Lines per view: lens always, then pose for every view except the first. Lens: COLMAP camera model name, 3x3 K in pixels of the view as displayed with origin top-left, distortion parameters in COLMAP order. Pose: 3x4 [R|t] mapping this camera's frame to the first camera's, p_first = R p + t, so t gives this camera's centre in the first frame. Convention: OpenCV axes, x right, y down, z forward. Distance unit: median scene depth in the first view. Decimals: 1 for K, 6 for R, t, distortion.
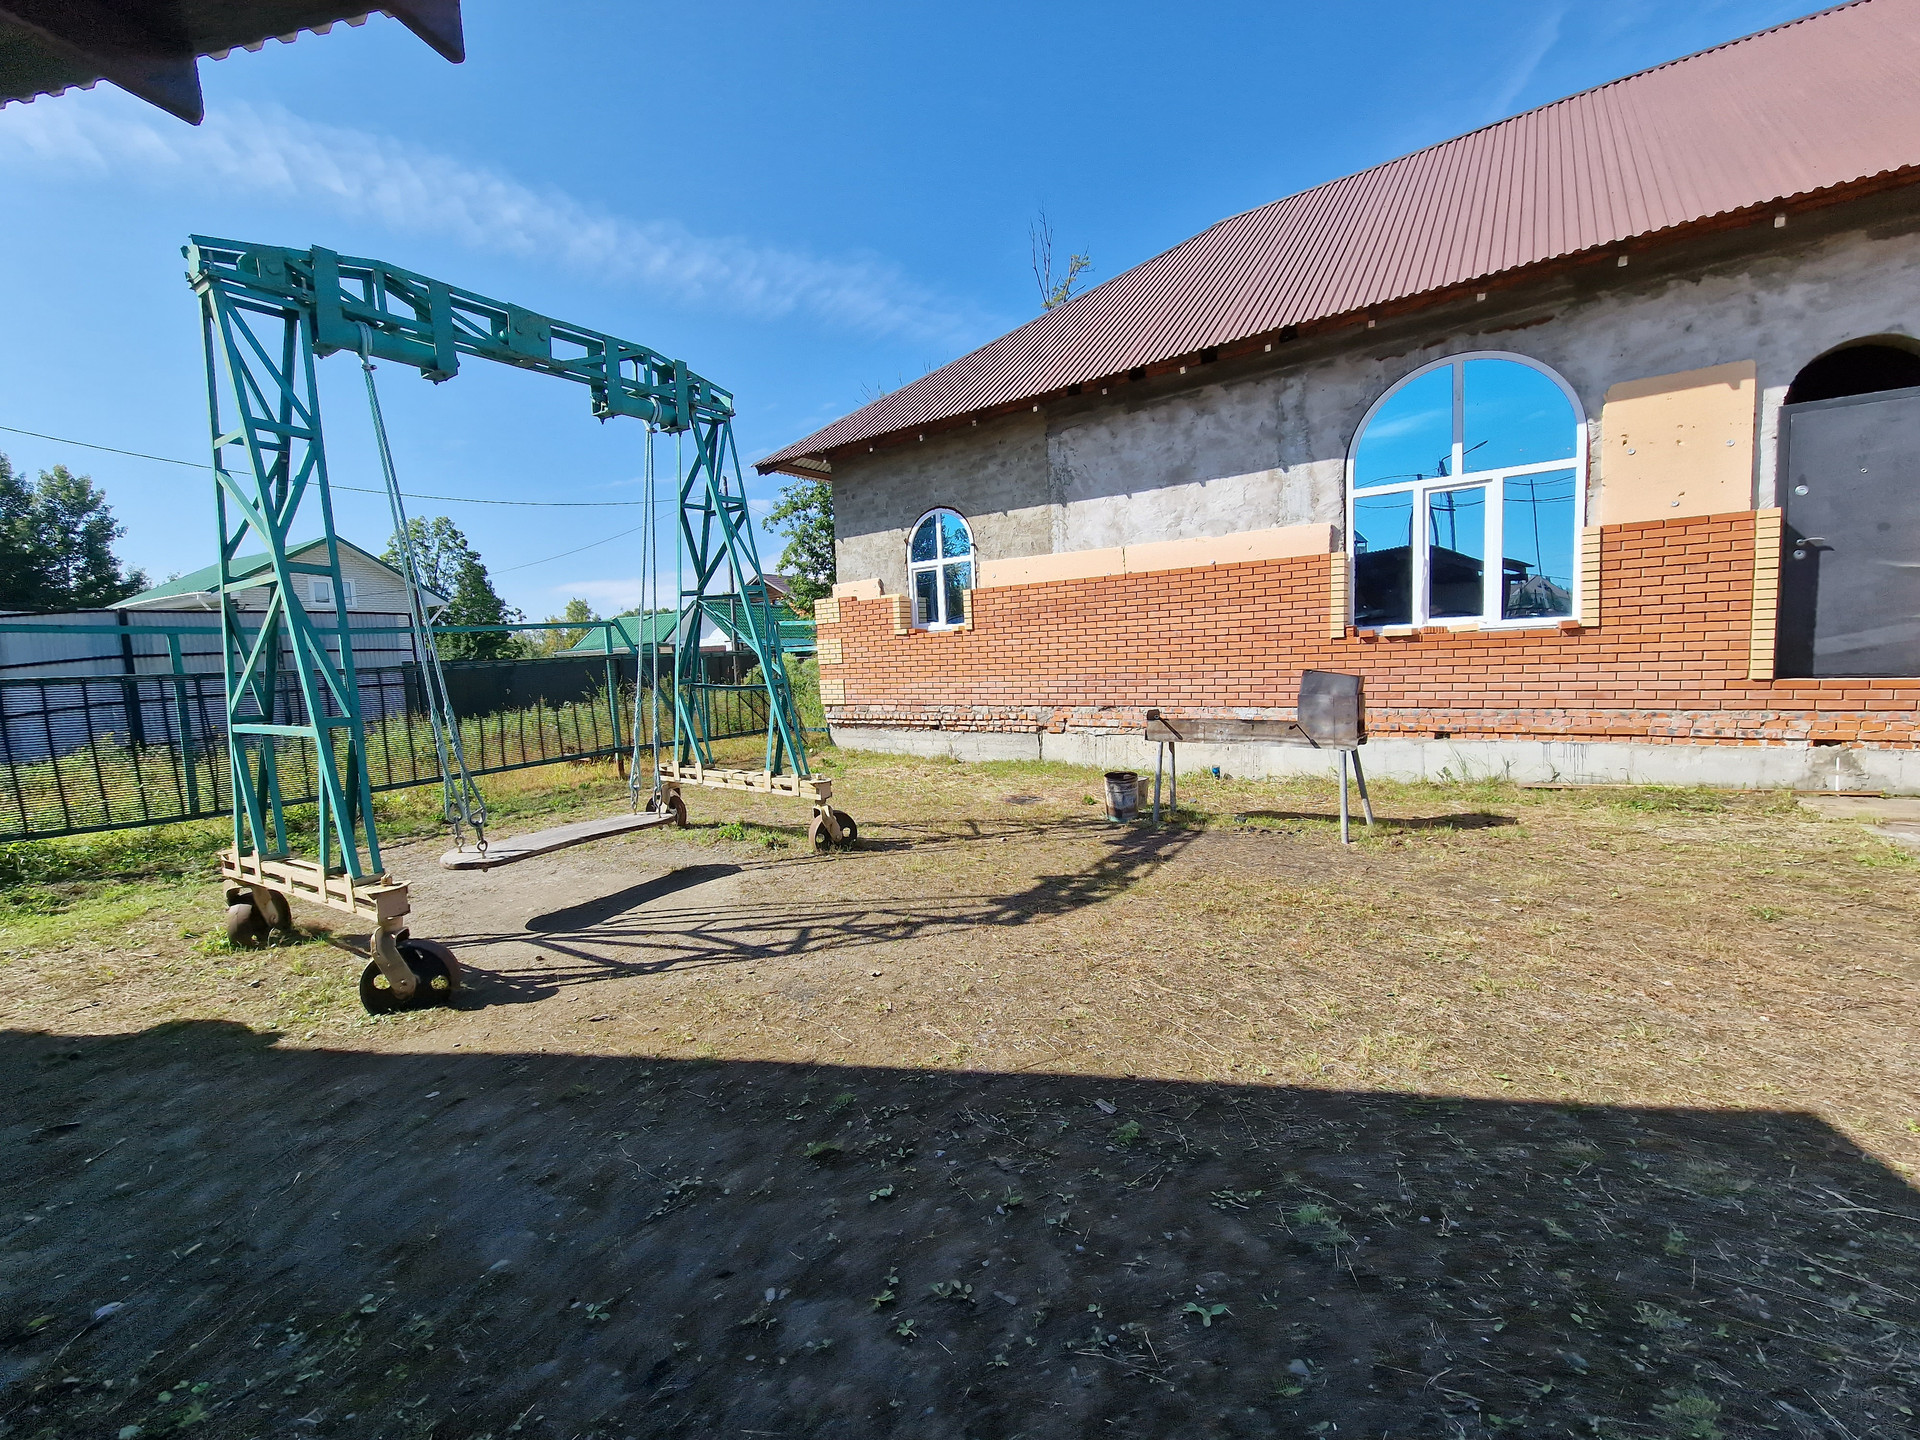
lens RADIAL K [[783.9, 0, 944.0], [0, 783.9, 716.6], [0, 0, 1]] dist [0.006117, -0.004956]
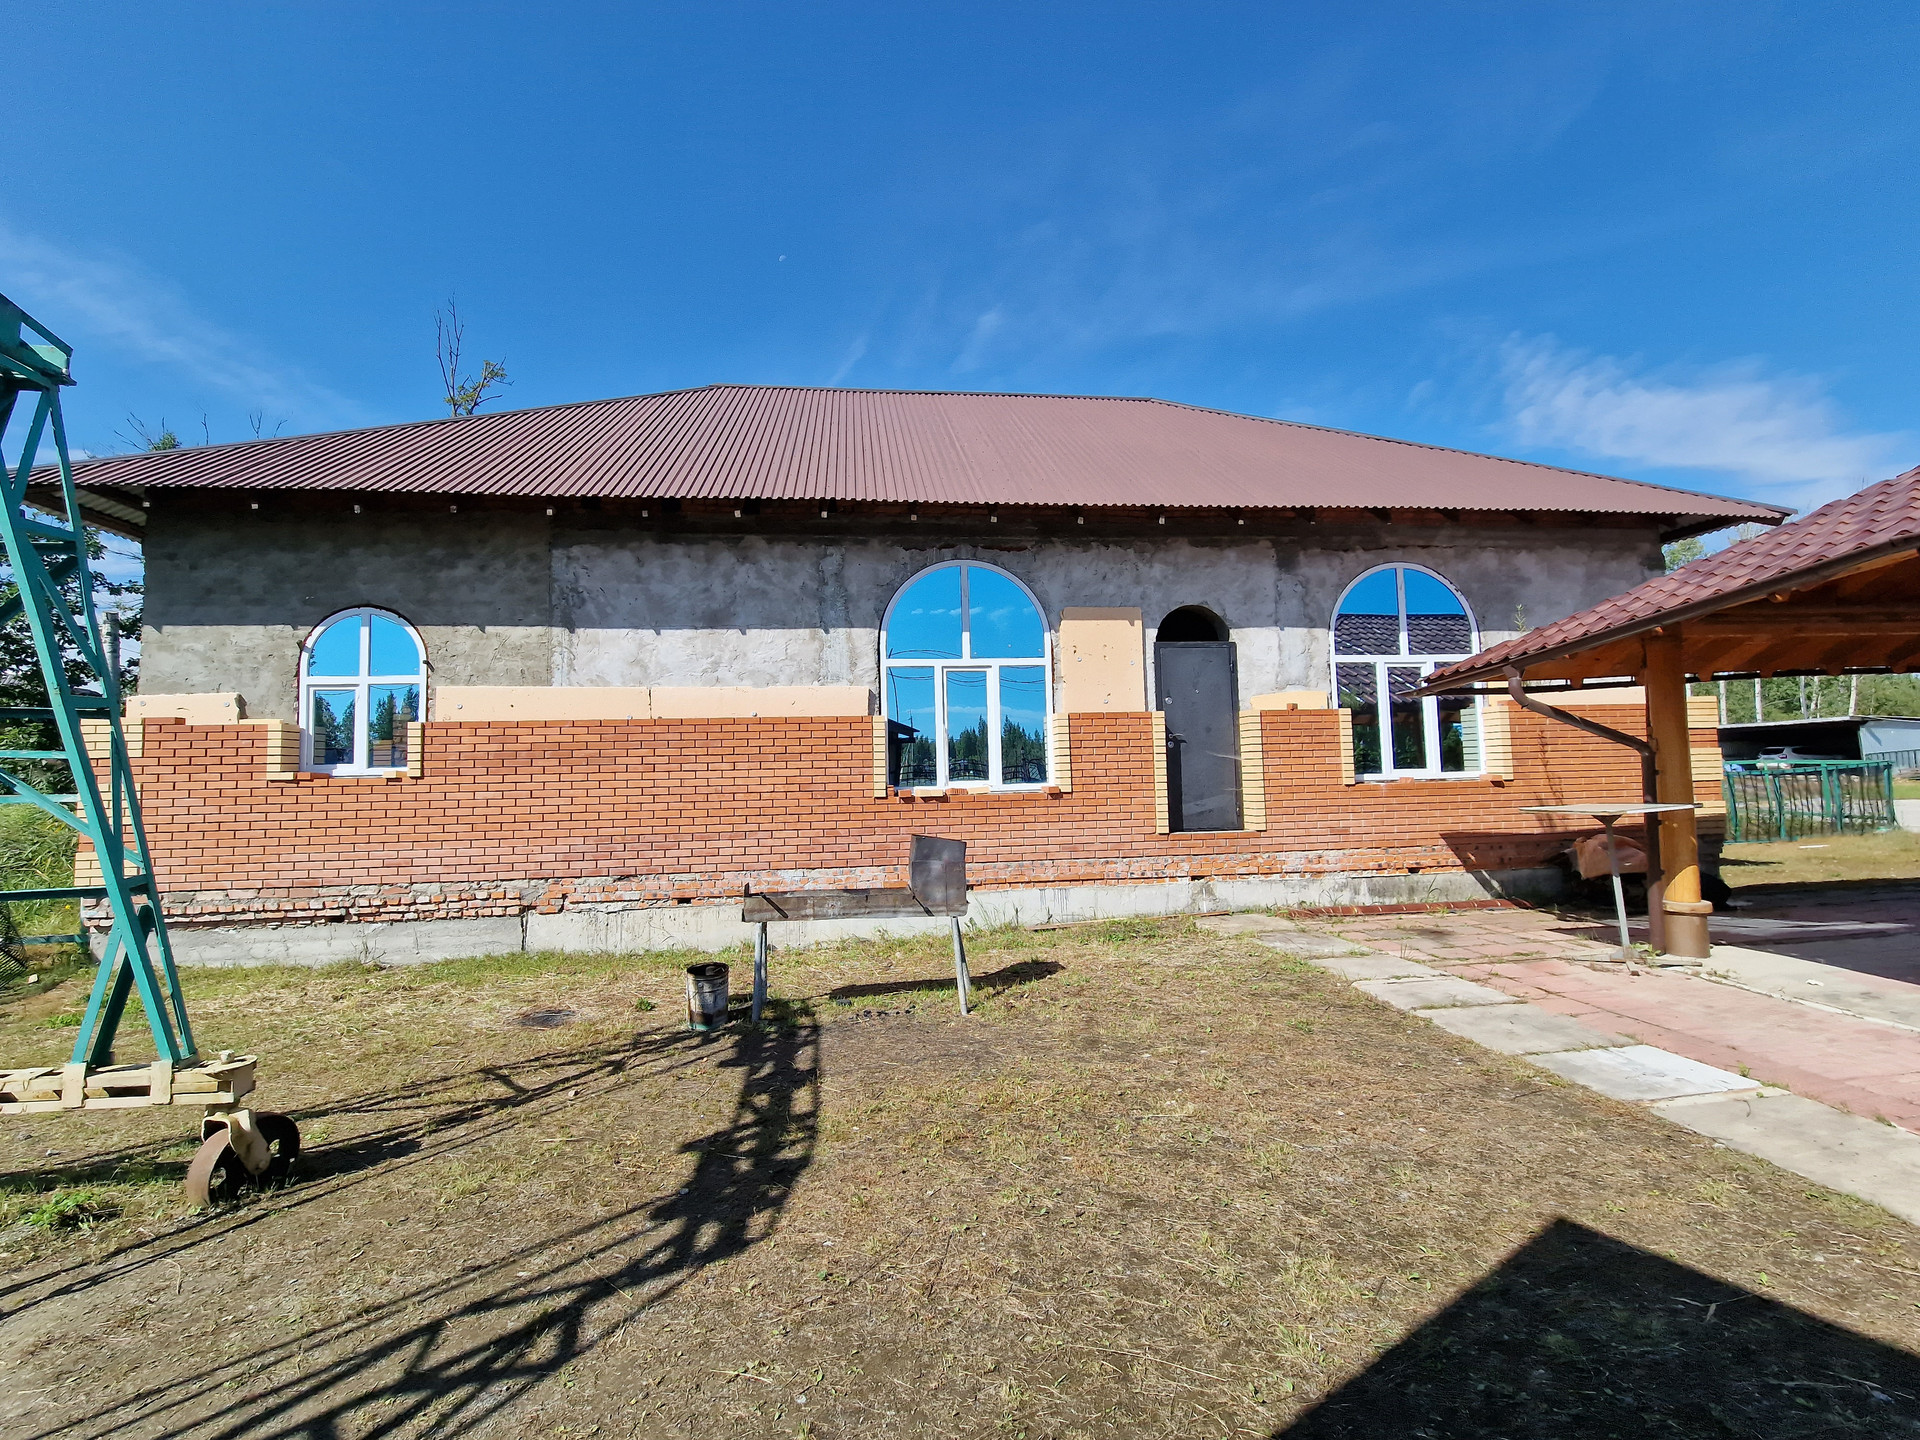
lens RADIAL K [[787.4, 0, 949.3], [0, 787.4, 719.9], [0, 0, 1]] dist [0.003716, -0.001953]
pose [[0.731299, 0.074097, 0.678020, -0.133651], [0.046922, 0.986261, -0.158393, -0.031224], [-0.680441, 0.147647, 0.717775, 0.173718]]
